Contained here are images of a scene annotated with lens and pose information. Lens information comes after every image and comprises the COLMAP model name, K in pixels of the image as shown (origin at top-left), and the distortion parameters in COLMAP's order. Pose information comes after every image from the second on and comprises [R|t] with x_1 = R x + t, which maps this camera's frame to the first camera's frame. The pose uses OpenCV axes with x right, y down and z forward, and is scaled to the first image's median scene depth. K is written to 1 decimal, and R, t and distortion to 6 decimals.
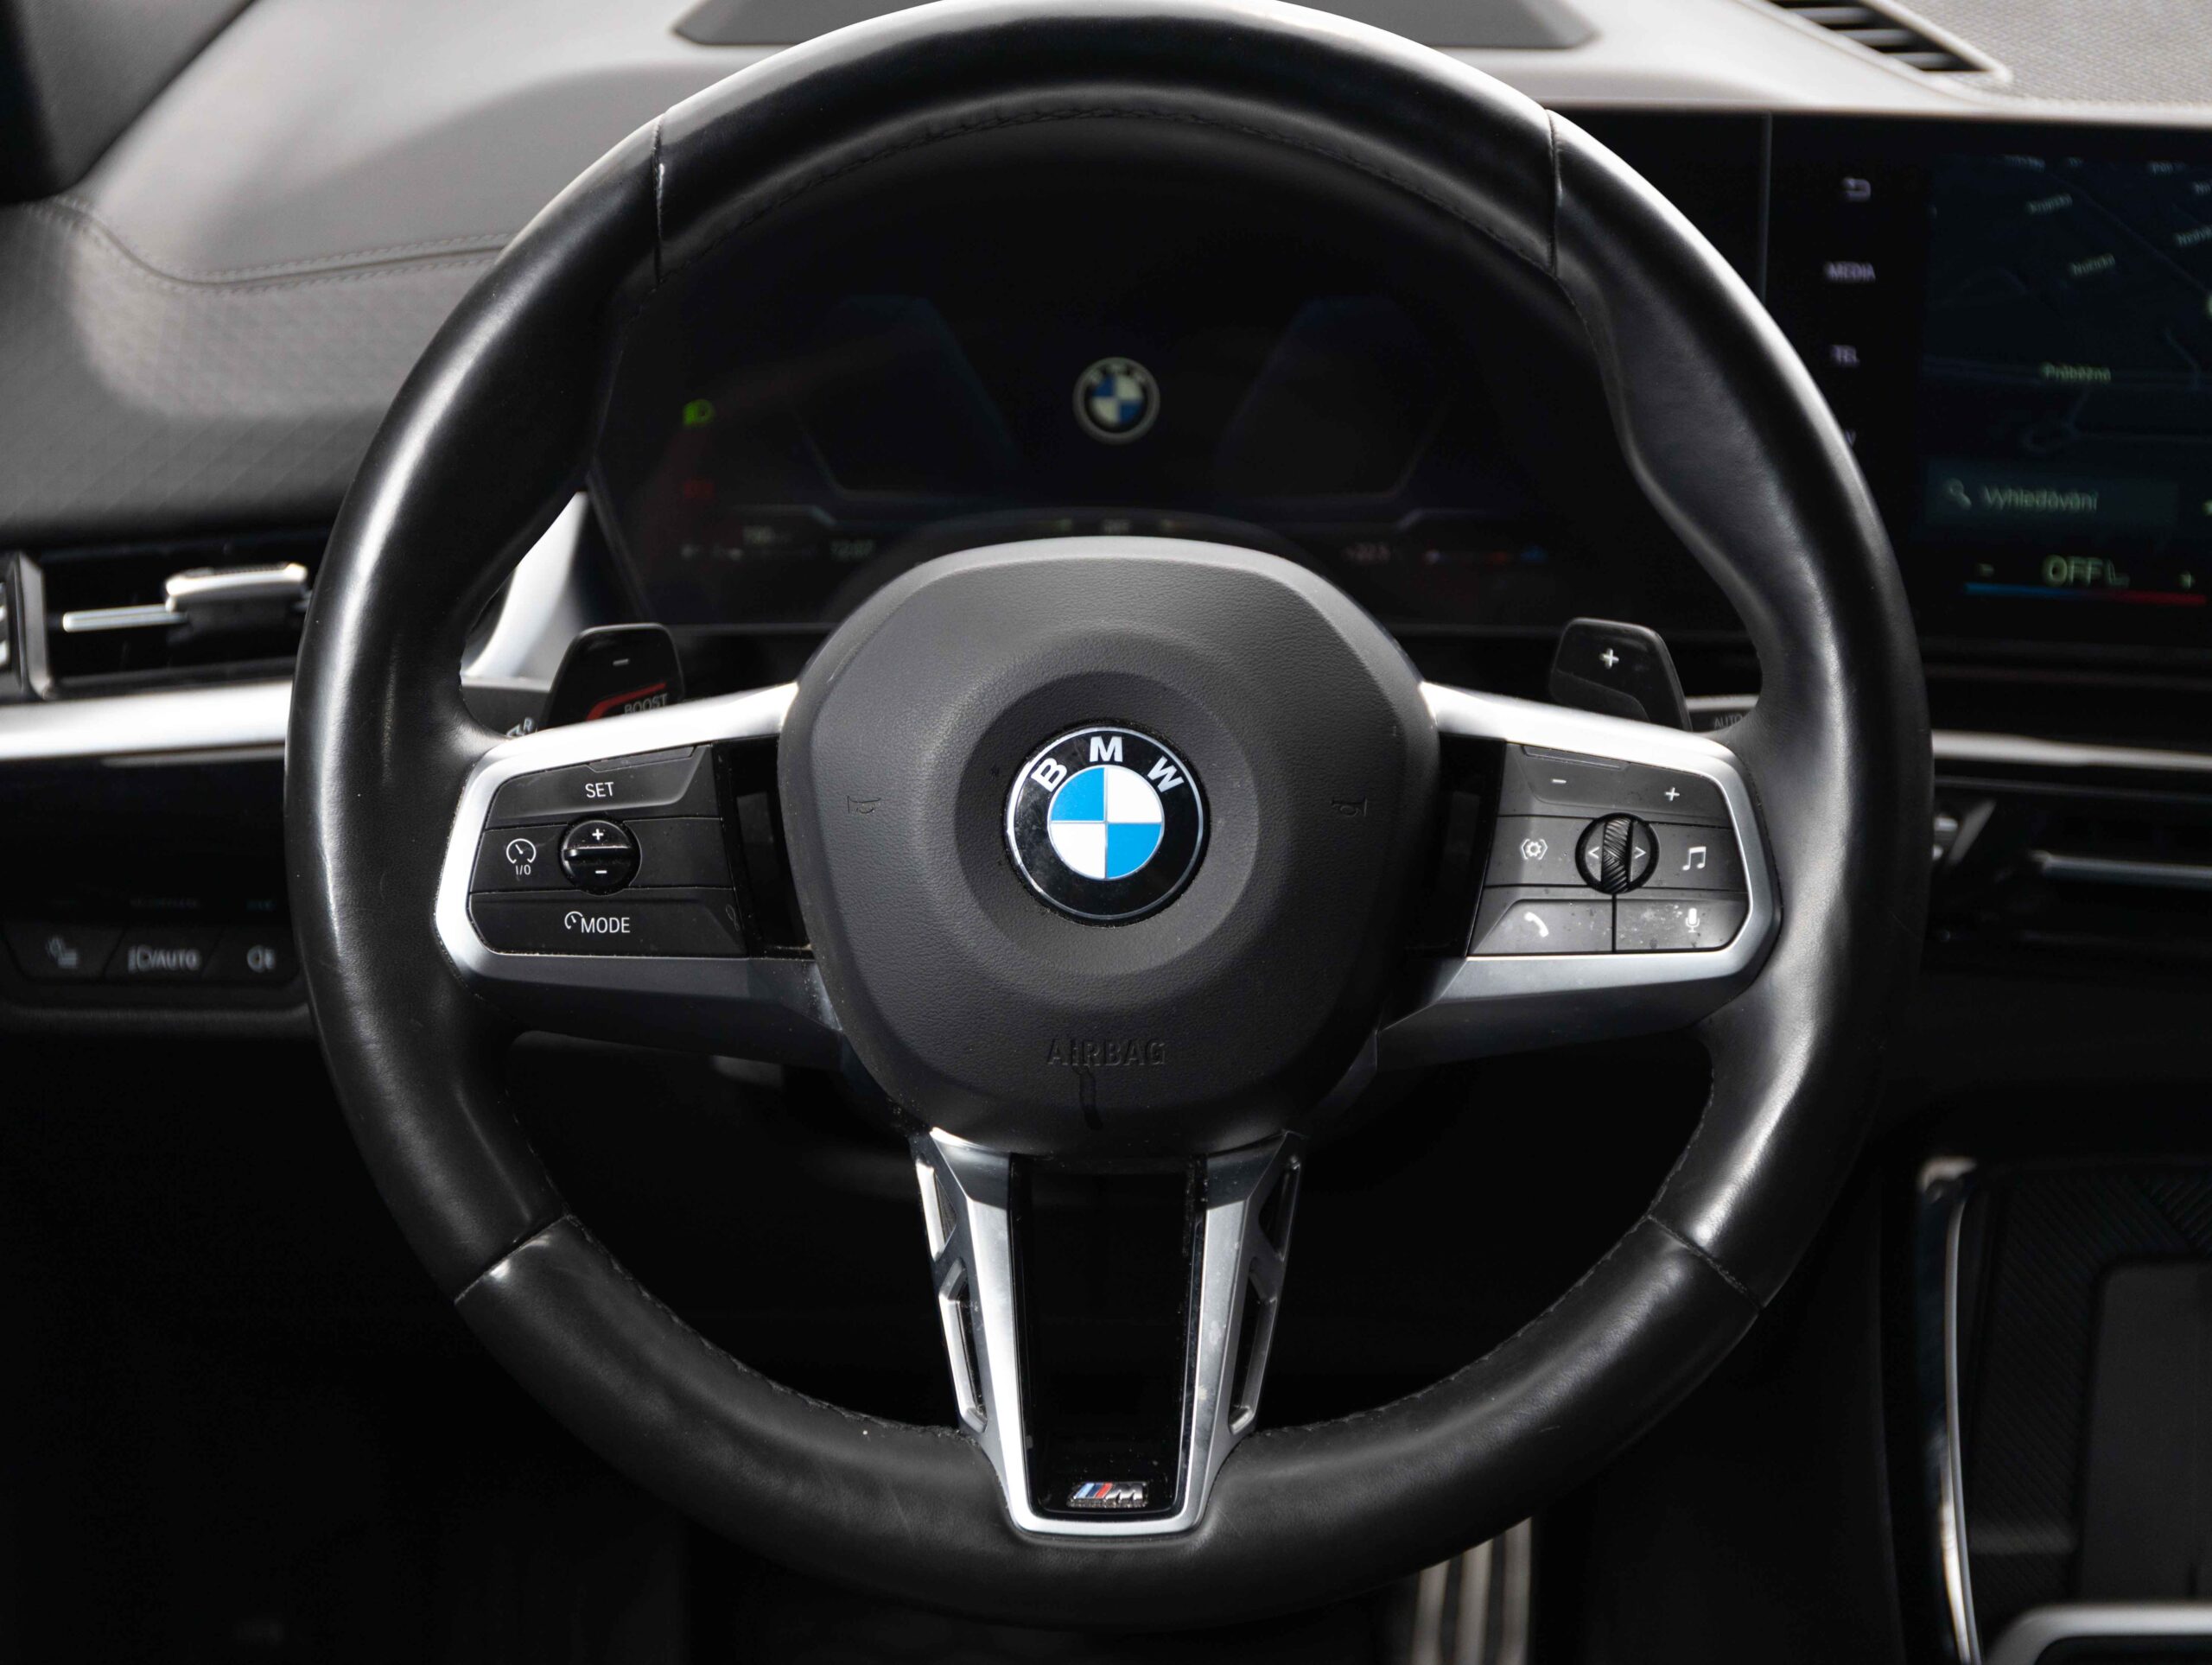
lens RADIAL K [[4061.7, 0, 1101.4], [0, 4061.7, 831.2], [0, 0, 1]] dist [-0.014561, 0.000000]
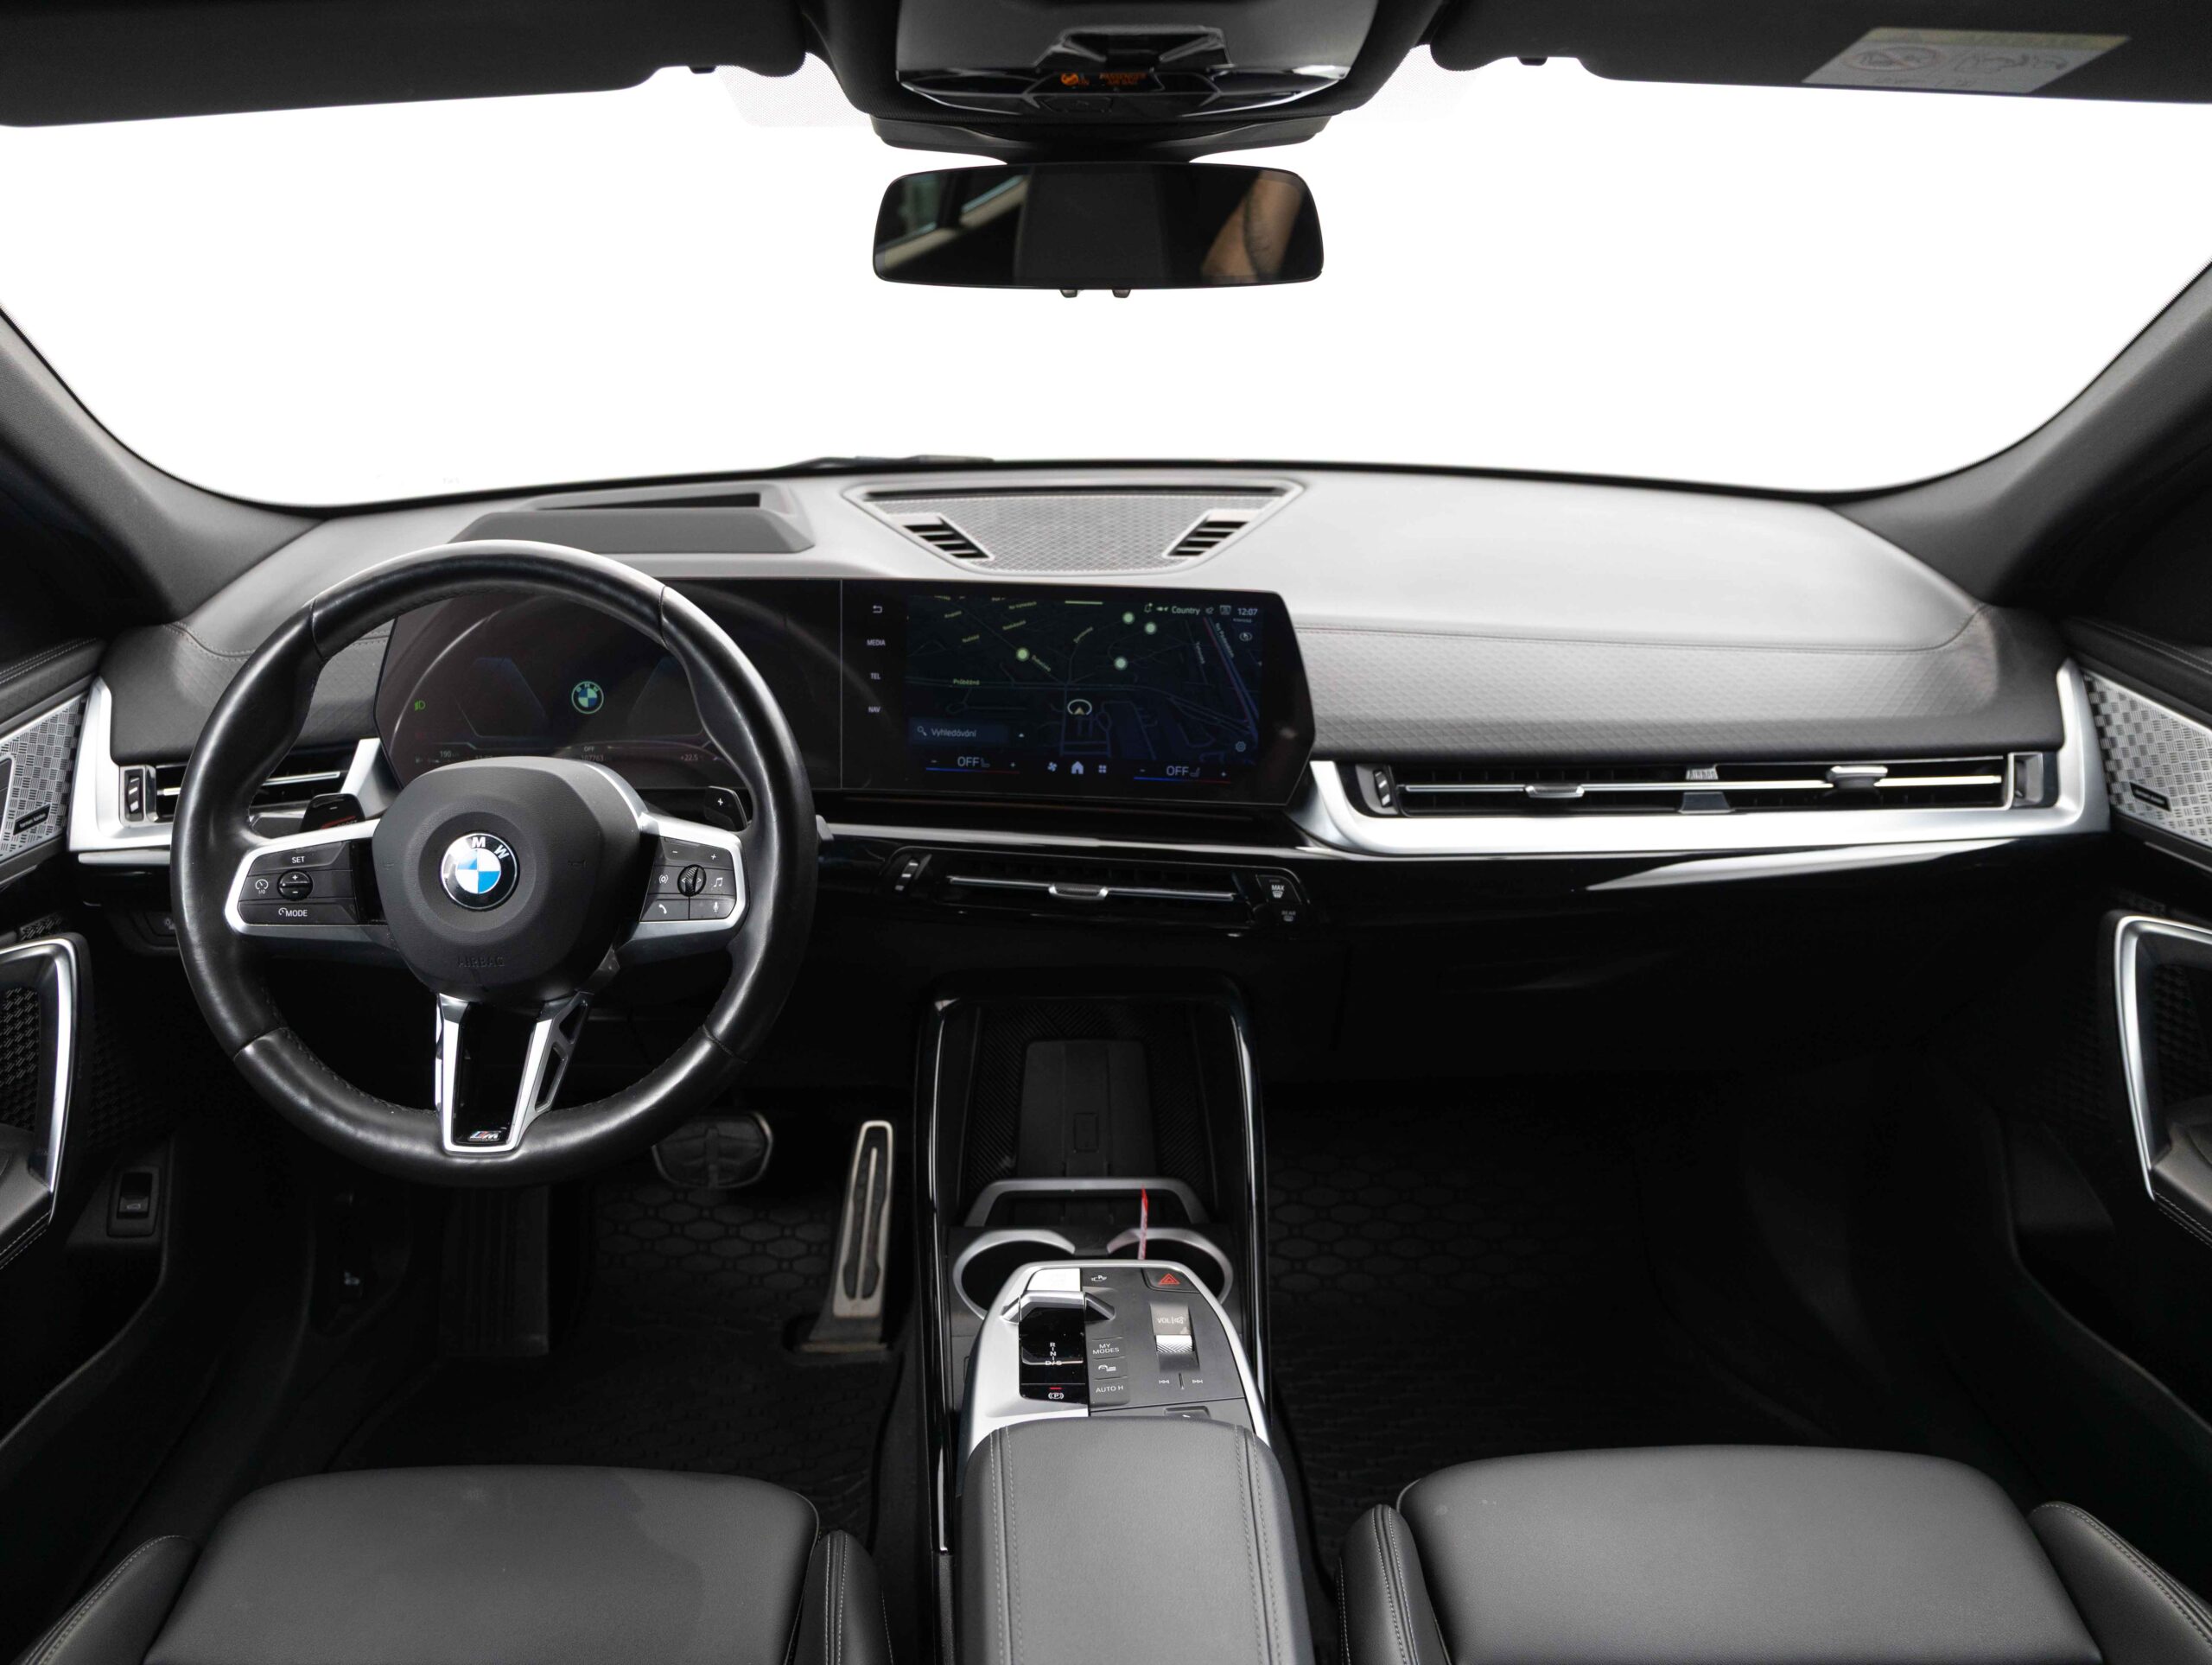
lens RADIAL K [[1786.9, 0, 1112.9], [0, 1786.9, 825.0], [0, 0, 1]] dist [-0.015457, -0.005160]
pose [[0.999842, -0.011617, -0.013418, 0.402828], [0.011437, 0.999845, -0.013380, -0.011250], [0.013571, 0.013224, 0.999820, -0.109002]]
